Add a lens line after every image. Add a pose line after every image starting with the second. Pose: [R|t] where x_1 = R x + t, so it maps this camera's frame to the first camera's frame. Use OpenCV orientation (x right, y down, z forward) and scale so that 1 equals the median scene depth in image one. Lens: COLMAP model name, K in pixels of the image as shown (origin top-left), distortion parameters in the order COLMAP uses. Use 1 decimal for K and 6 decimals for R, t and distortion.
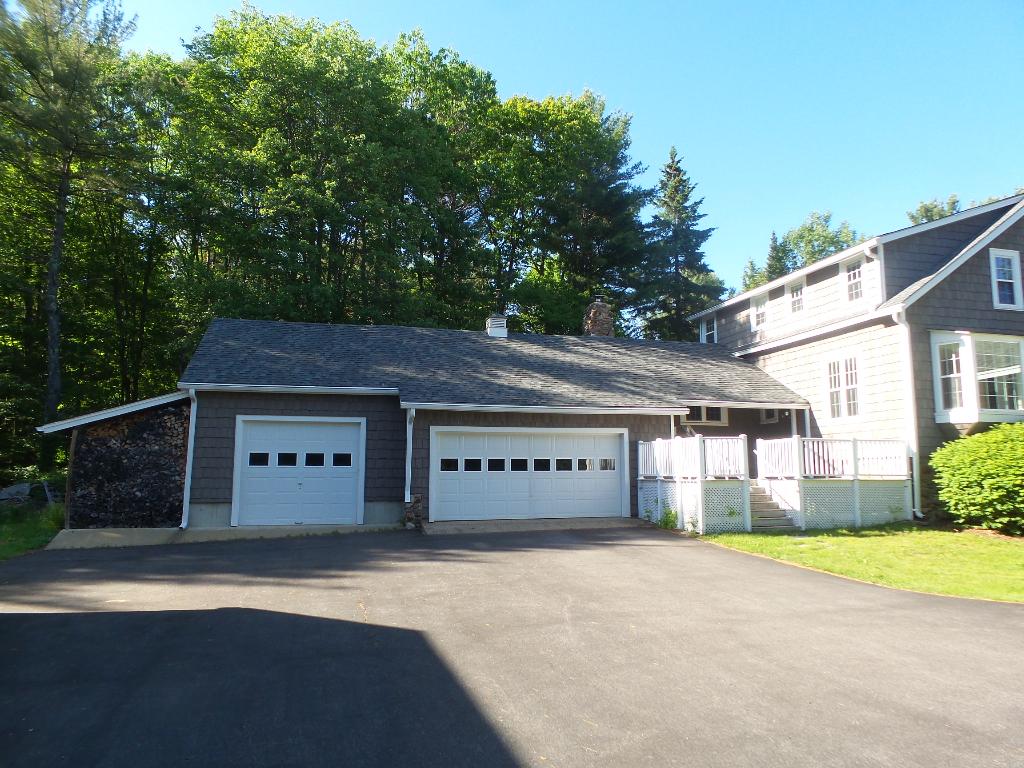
lens RADIAL K [[691.0, 0, 512.0], [0, 691.0, 384.0], [0, 0, 1]] dist [-0.051111, 0.039948]
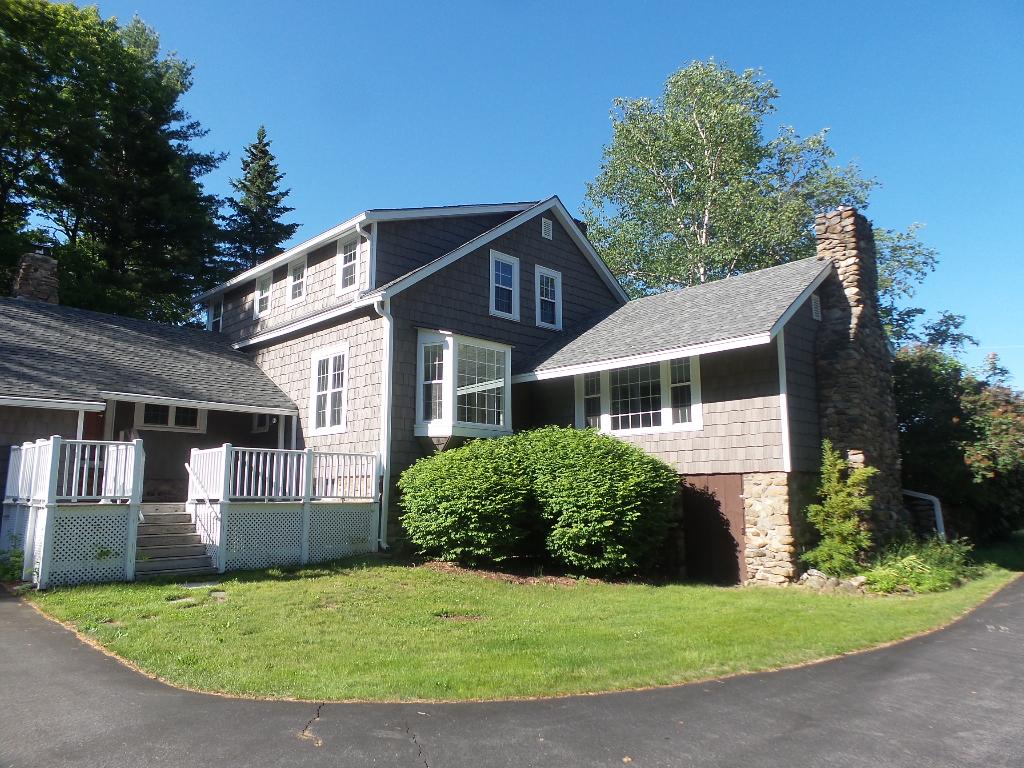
lens RADIAL K [[683.1, 0, 512.0], [0, 683.1, 384.0], [0, 0, 1]] dist [0.002444, -0.000041]
pose [[0.867347, 0.077862, 0.491576, 0.298783], [-0.063739, 0.996931, -0.045444, 0.022967], [-0.493605, 0.008083, 0.869648, 0.190518]]
